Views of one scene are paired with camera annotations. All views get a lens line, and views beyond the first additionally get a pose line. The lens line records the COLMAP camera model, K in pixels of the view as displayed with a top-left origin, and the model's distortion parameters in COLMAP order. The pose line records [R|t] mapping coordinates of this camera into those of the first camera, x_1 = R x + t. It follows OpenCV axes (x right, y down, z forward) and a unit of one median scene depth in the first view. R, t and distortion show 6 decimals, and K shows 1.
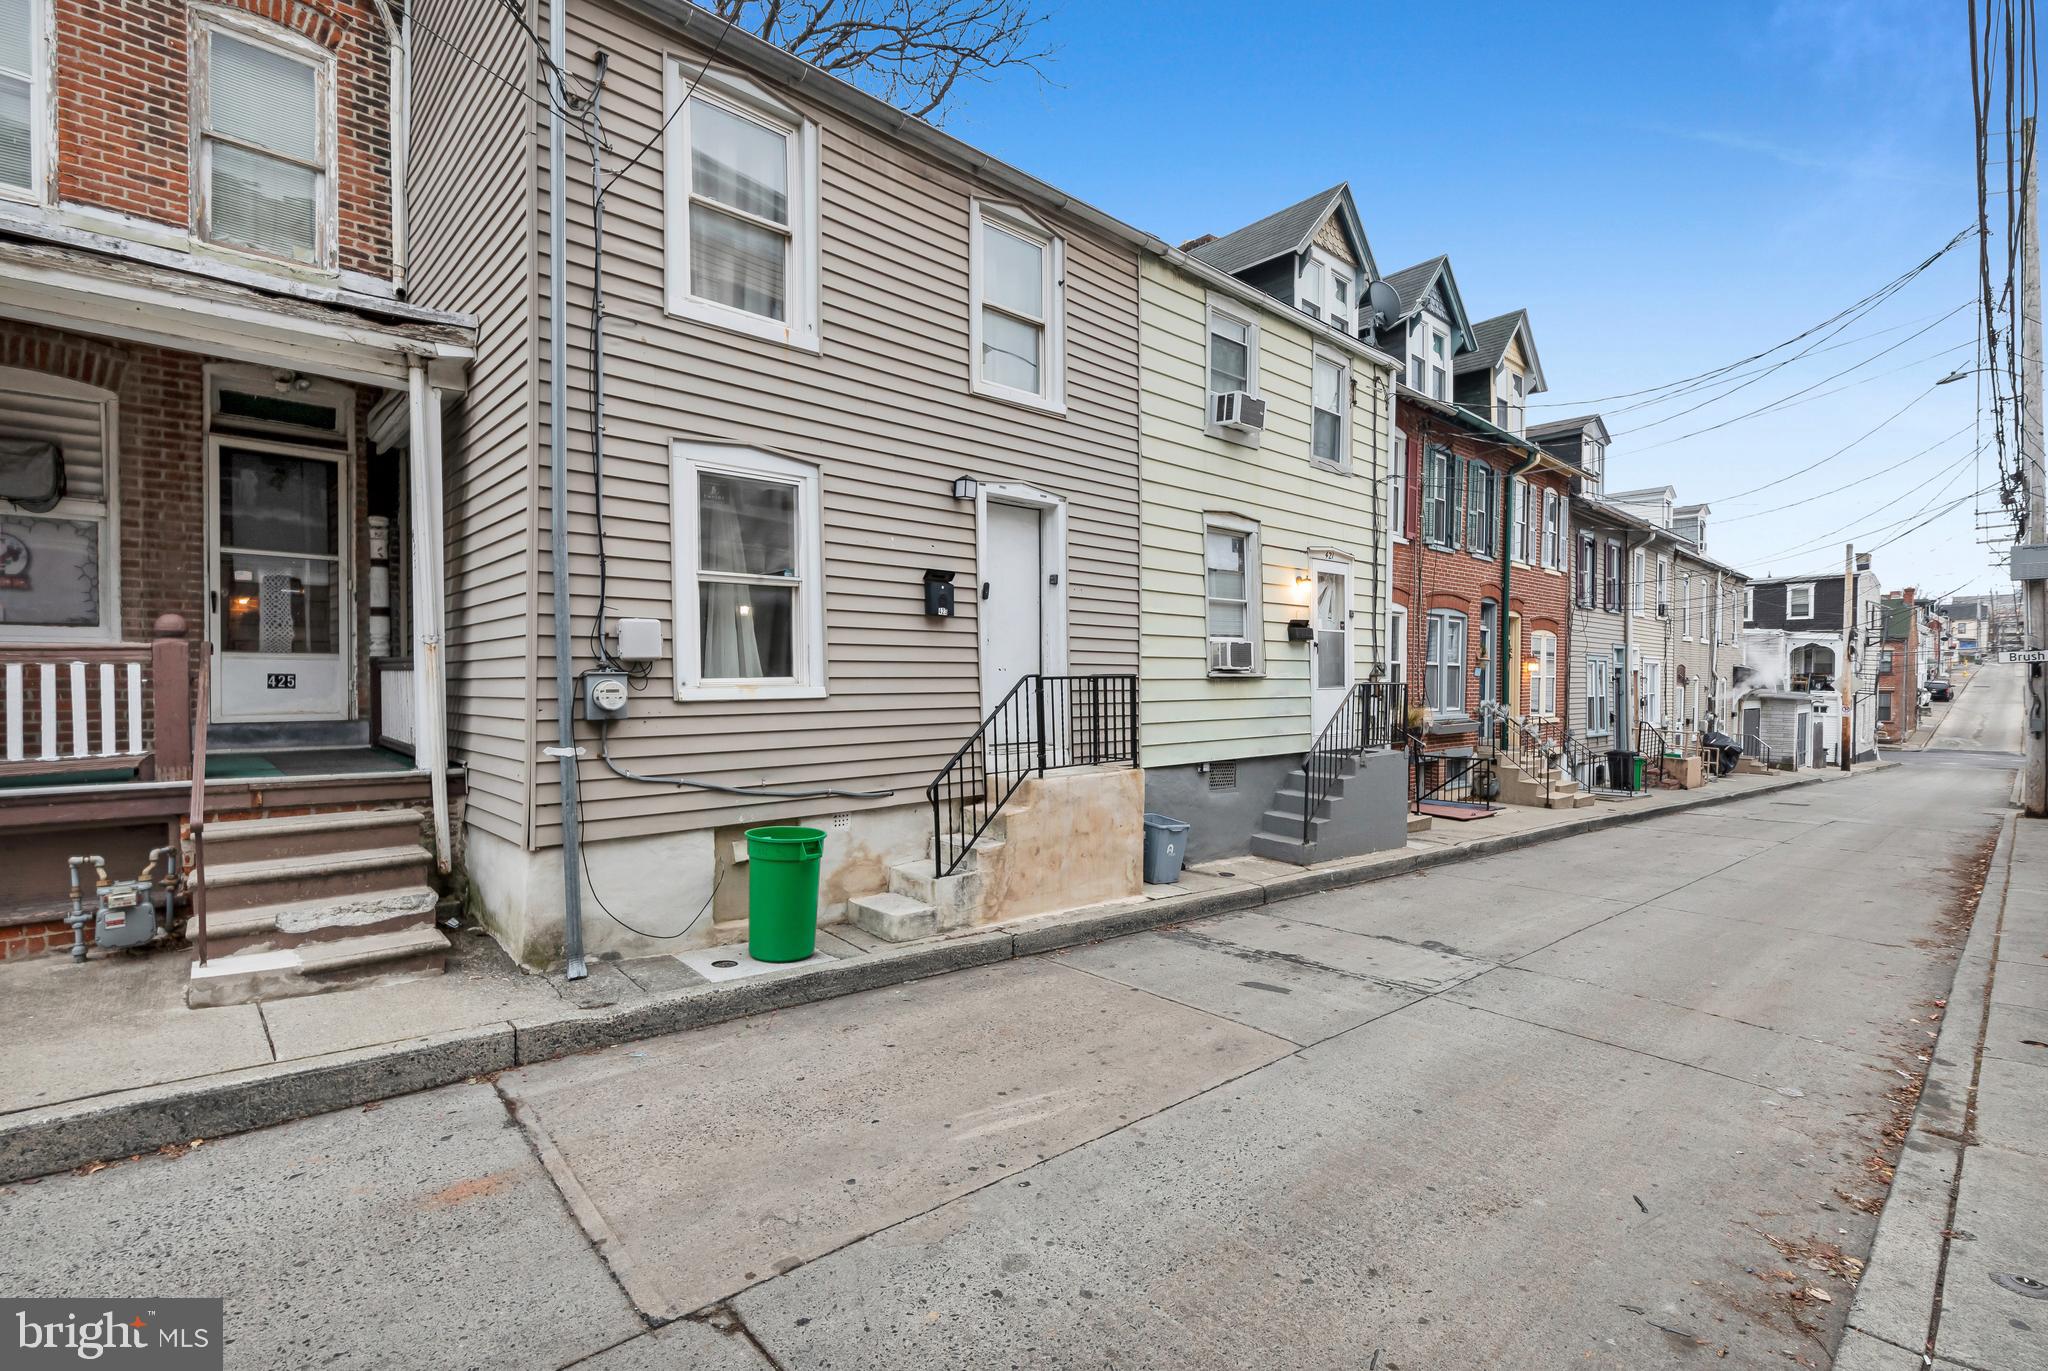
lens RADIAL K [[882.7, 0, 1024.0], [0, 882.7, 685.5], [0, 0, 1]] dist [-0.000557, -0.000252]
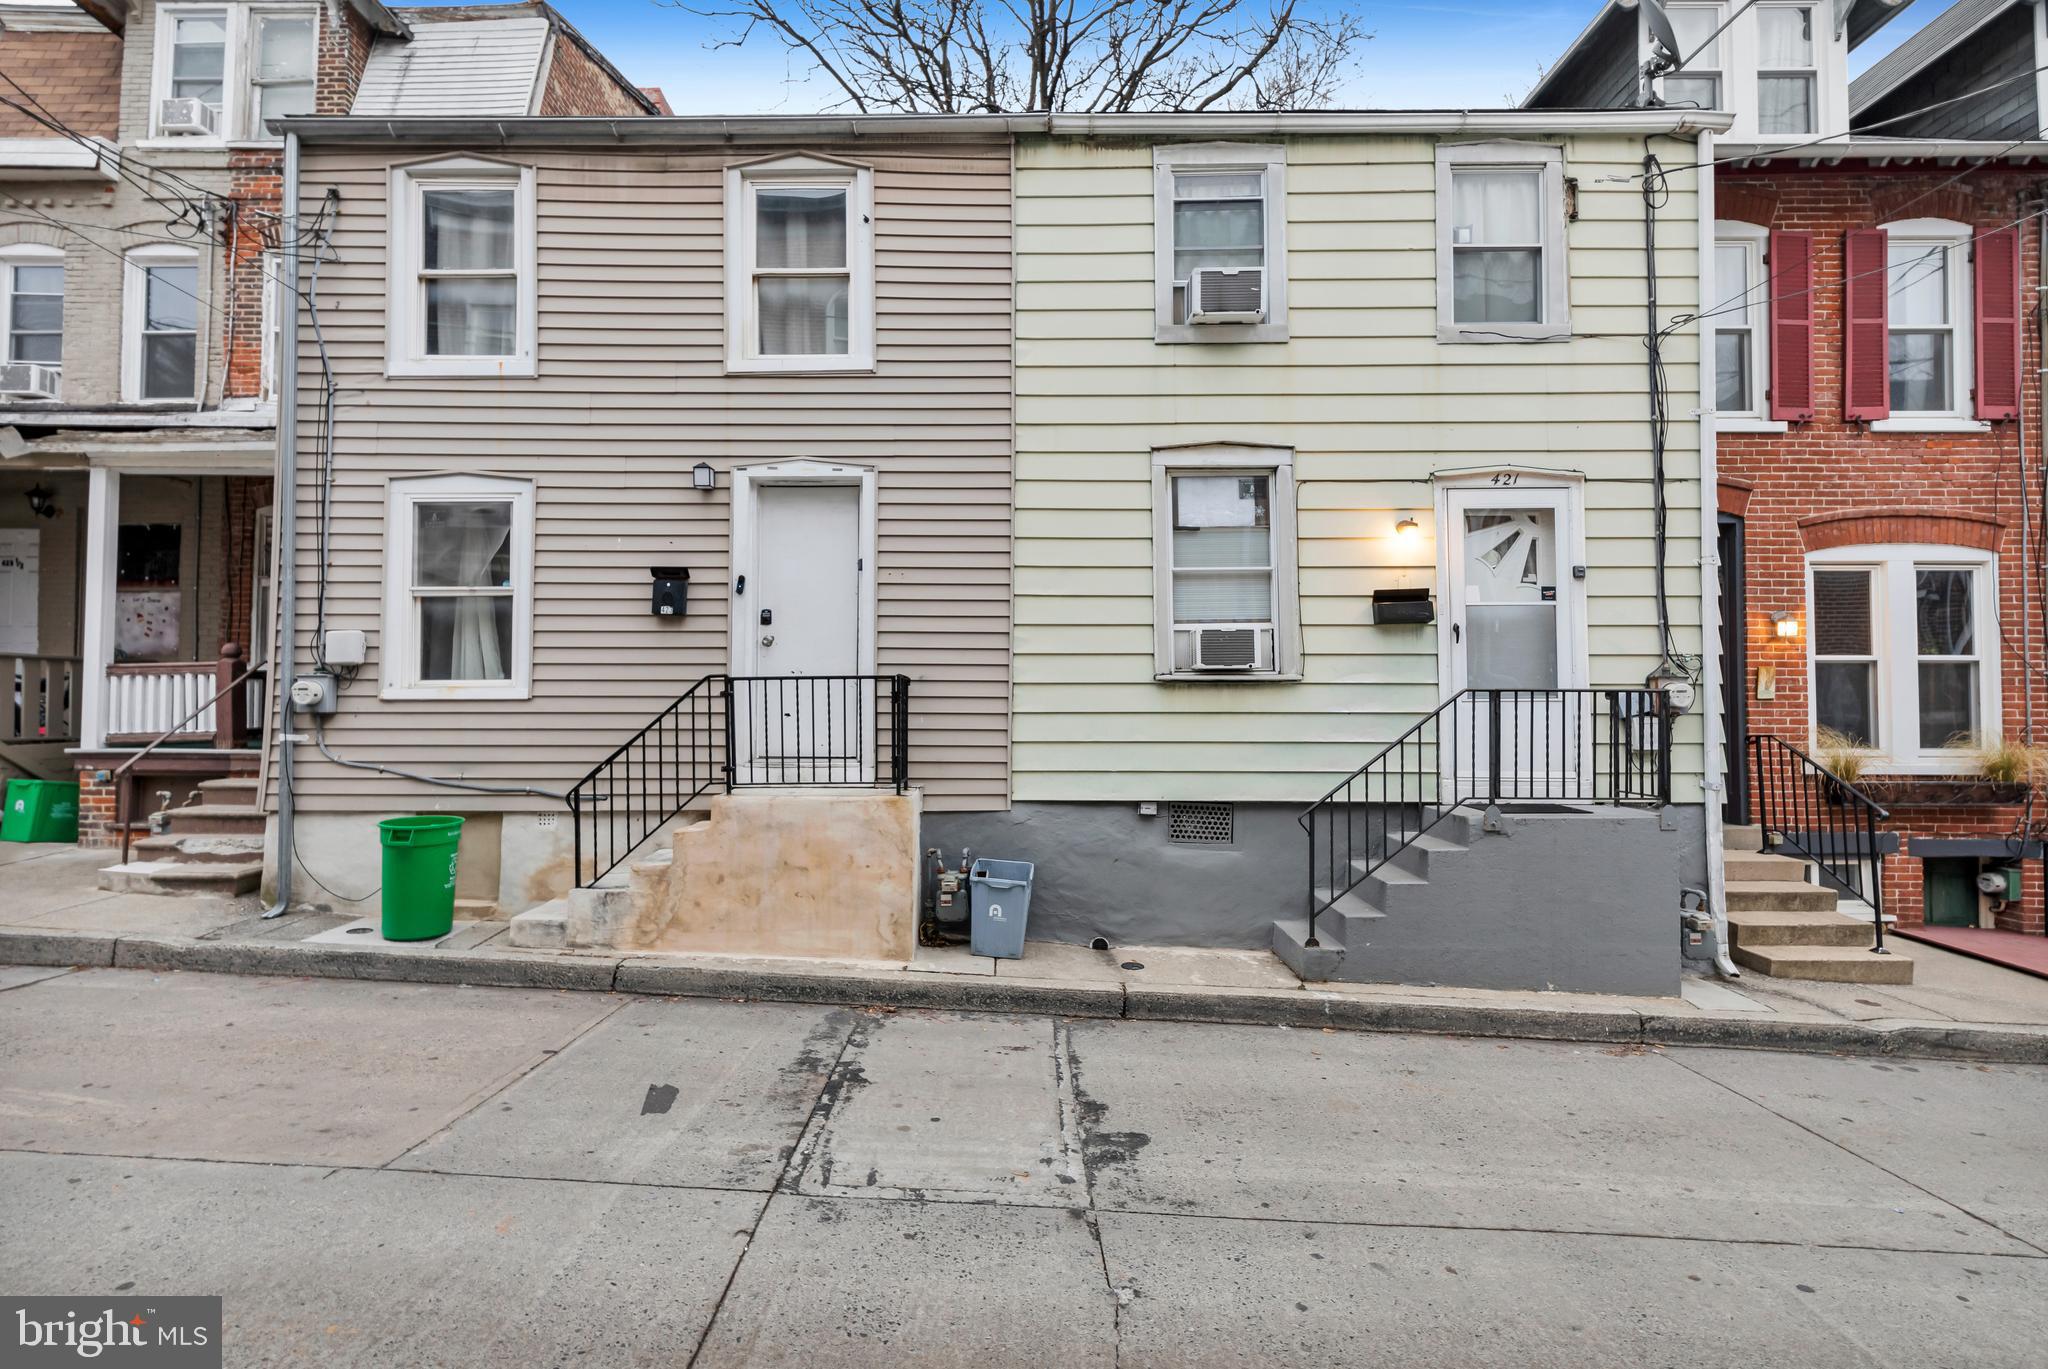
lens RADIAL K [[897.2, 0, 1019.2], [0, 897.2, 672.6], [0, 0, 1]] dist [0.000463, 0.000165]
pose [[0.746298, -0.023443, -0.665199, 0.819552], [-0.007504, 0.999020, -0.043626, 0.021968], [0.665570, 0.037550, 0.745390, 0.532625]]
